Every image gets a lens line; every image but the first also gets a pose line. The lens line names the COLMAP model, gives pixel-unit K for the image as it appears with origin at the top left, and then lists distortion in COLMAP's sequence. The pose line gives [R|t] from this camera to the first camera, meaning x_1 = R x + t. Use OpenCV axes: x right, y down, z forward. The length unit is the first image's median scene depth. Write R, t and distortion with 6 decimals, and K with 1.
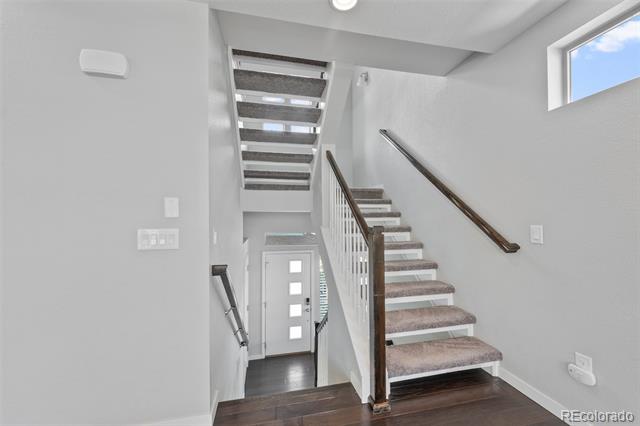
lens RADIAL K [[255.6, 0, 319.2], [0, 255.6, 214.2], [0, 0, 1]] dist [0.000547, 0.000014]
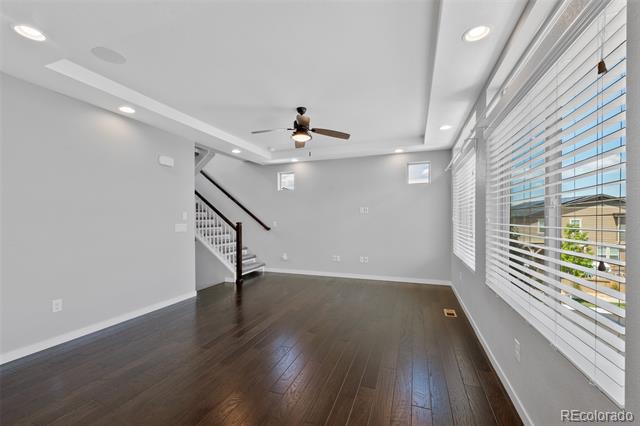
lens RADIAL K [[258.2, 0, 316.9], [0, 258.2, 219.6], [0, 0, 1]] dist [0.000396, -0.000011]
pose [[0.548247, -0.000074, 0.836317, -1.655707], [-0.011722, 0.999901, 0.007773, -0.021834], [-0.836235, -0.014065, 0.548192, -1.312492]]
